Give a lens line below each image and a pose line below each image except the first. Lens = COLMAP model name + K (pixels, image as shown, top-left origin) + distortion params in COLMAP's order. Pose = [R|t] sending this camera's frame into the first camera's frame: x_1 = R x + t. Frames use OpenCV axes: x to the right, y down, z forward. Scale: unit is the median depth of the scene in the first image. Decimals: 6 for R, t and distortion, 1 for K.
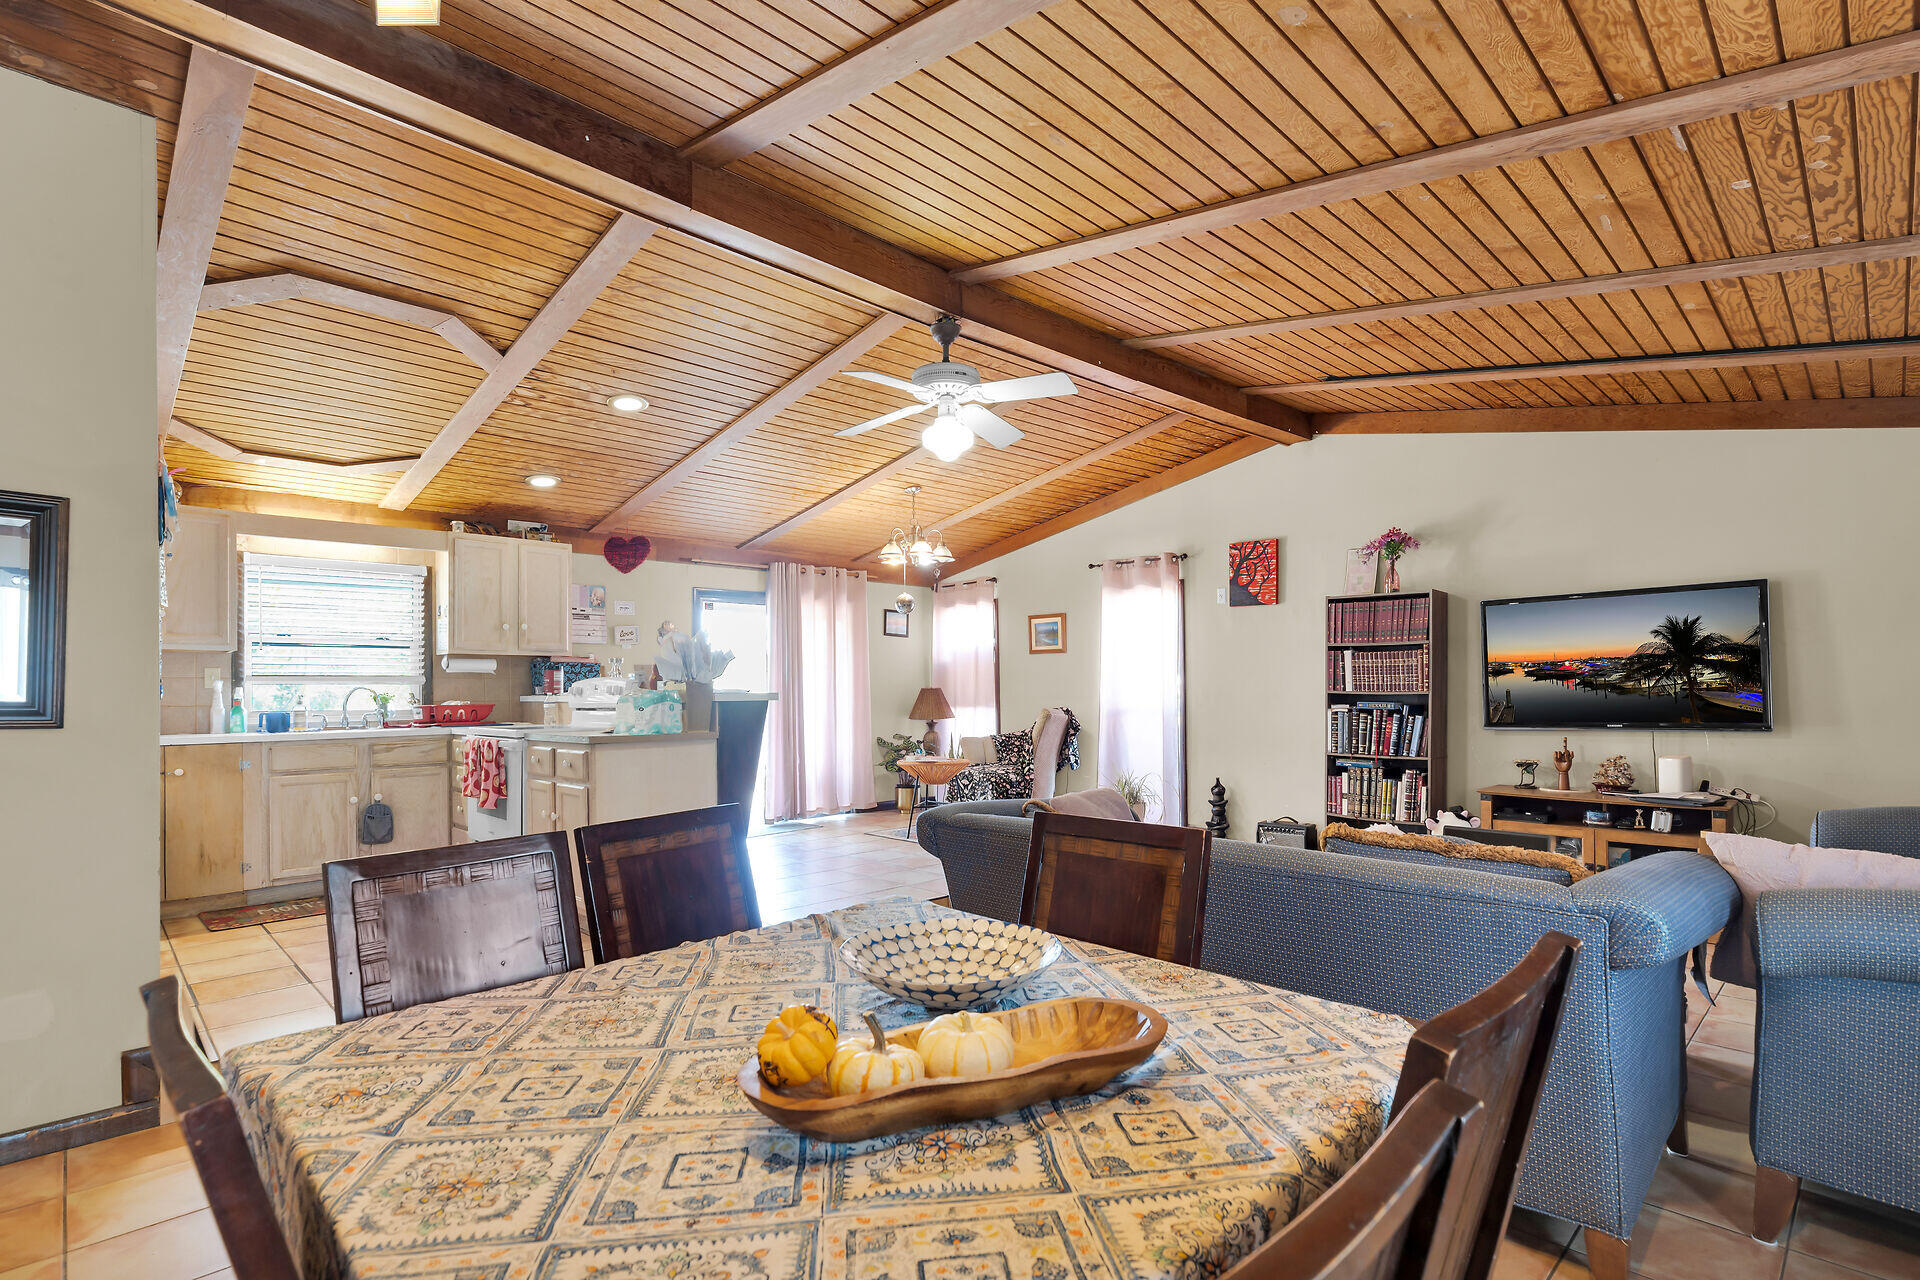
lens RADIAL K [[928.8, 0, 958.9], [0, 928.8, 703.6], [0, 0, 1]] dist [0.001857, 0.000067]
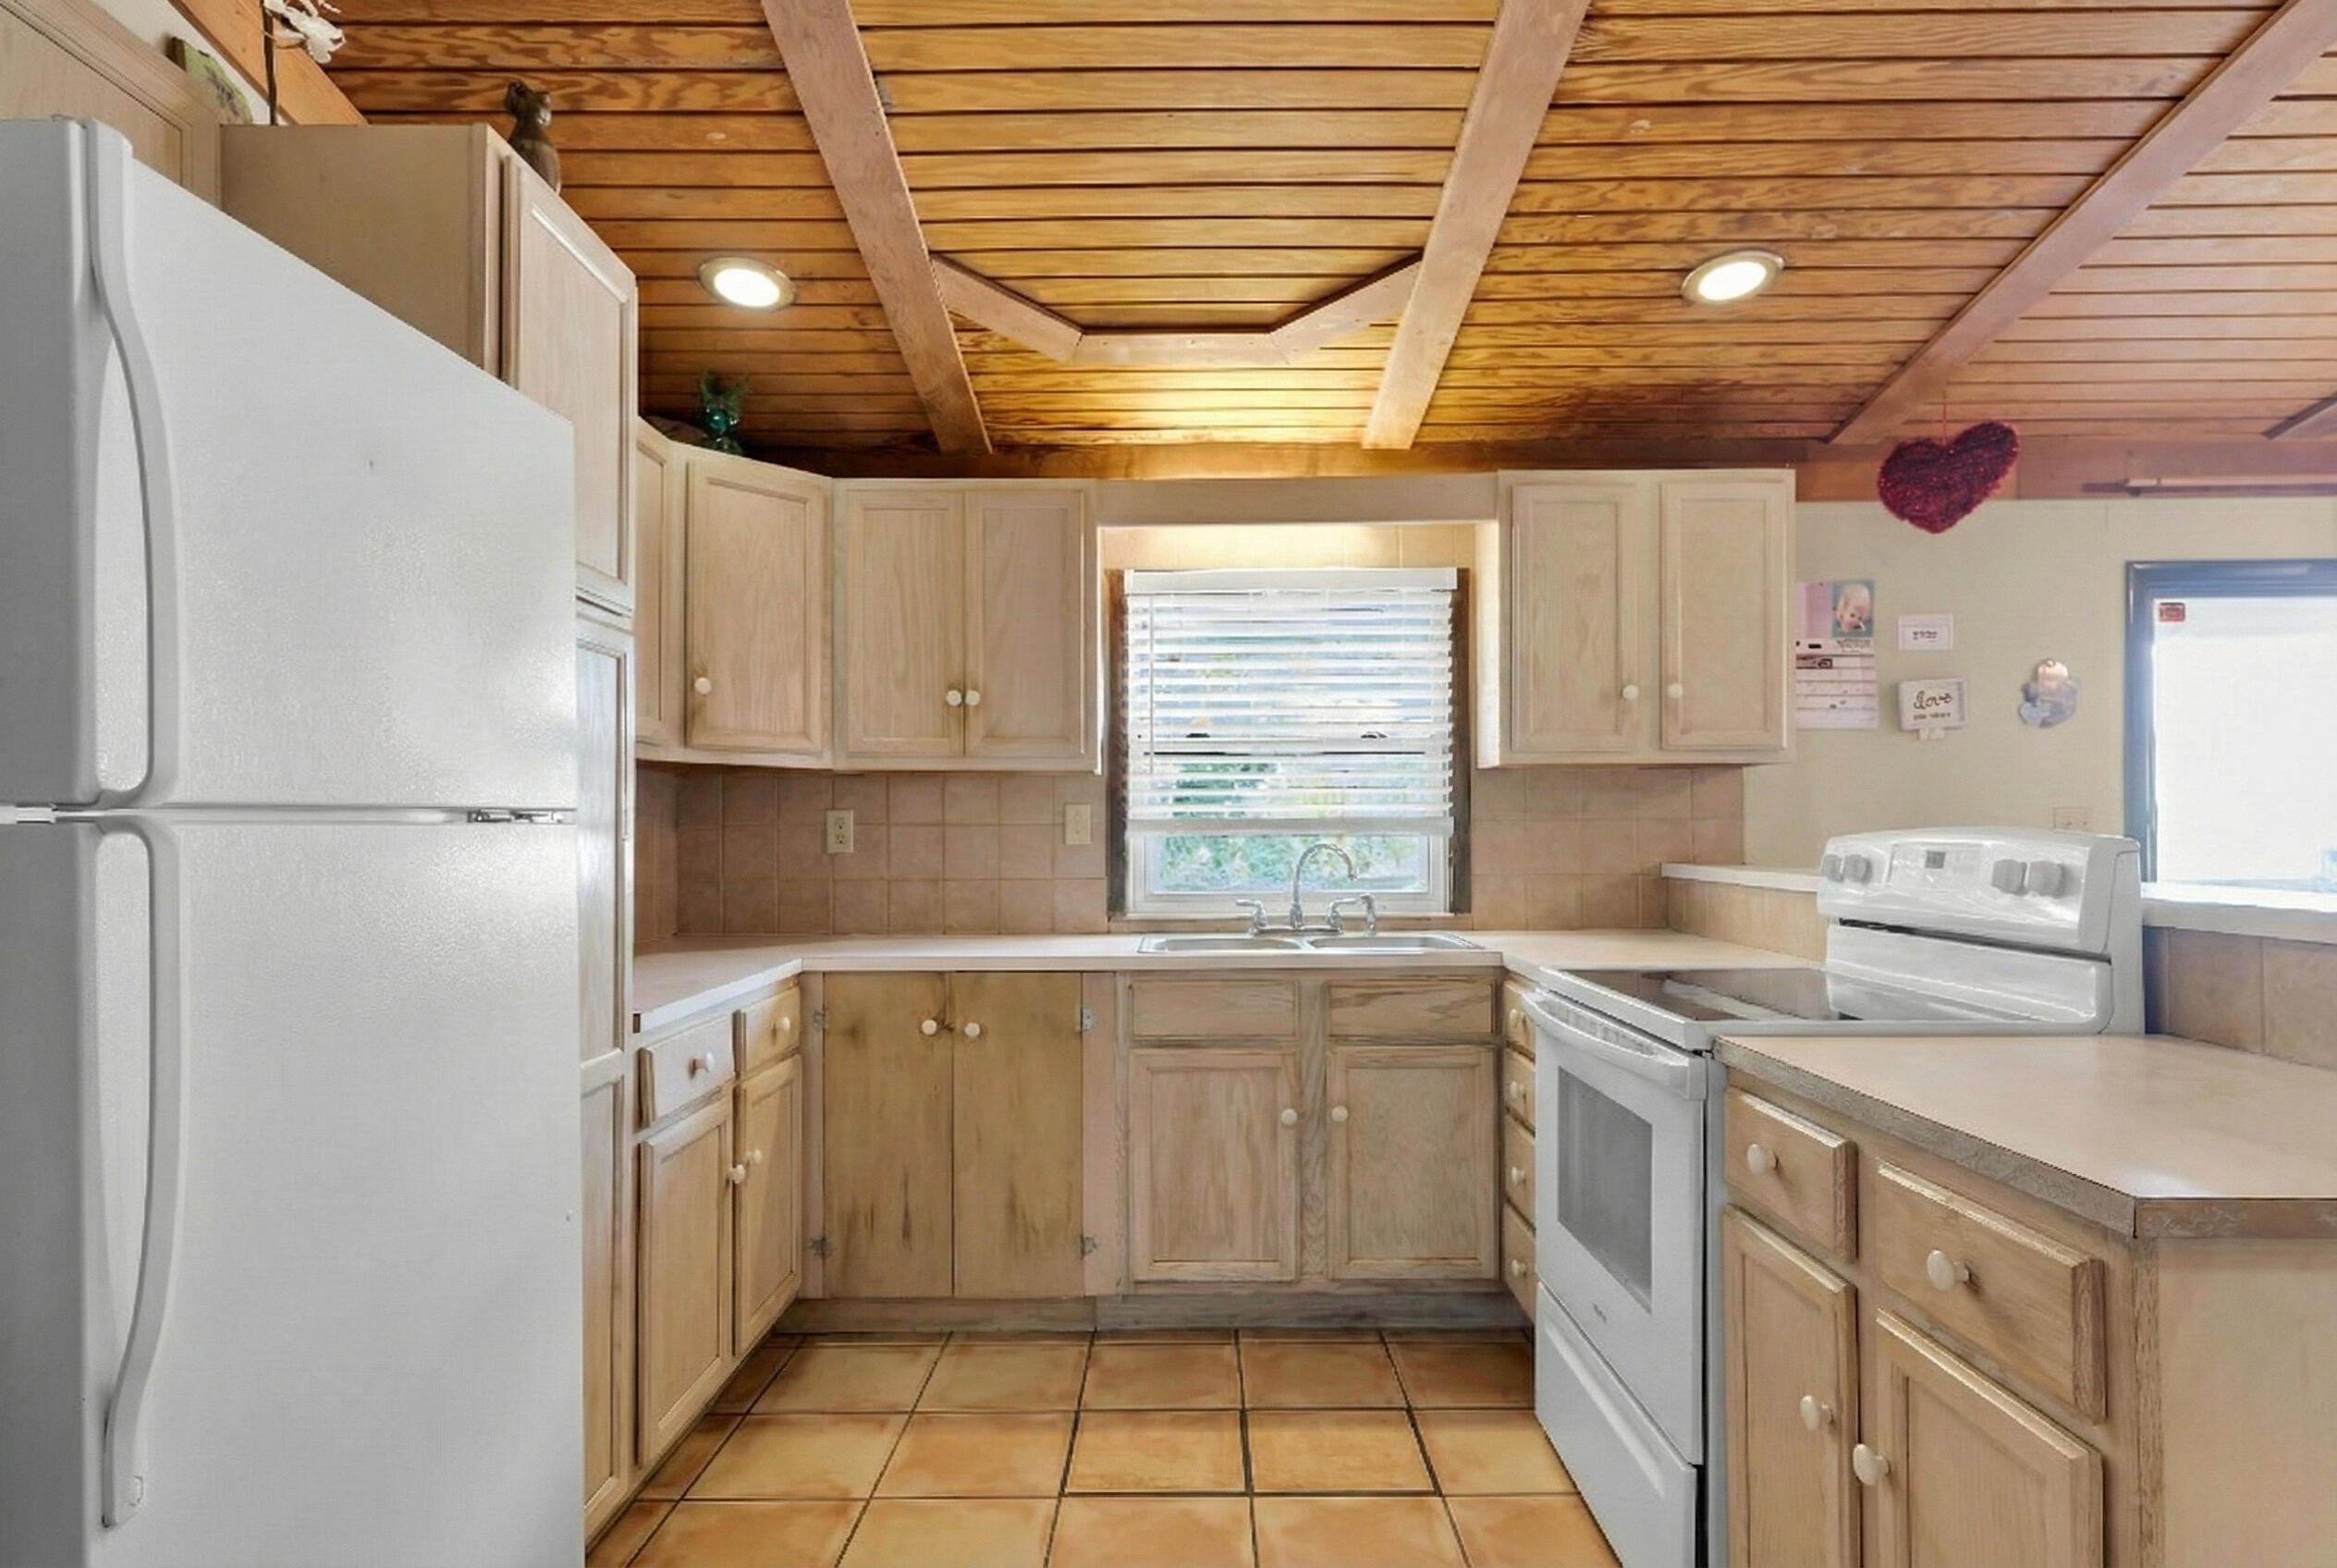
lens RADIAL K [[1258.3, 0, 1171.9], [0, 1258.3, 779.5], [0, 0, 1]] dist [0.003243, -0.000001]
pose [[0.704965, -0.020707, -0.708940, -0.257915], [-0.010740, 0.999147, -0.039863, -0.023208], [0.709161, 0.035716, 0.704141, 0.508642]]
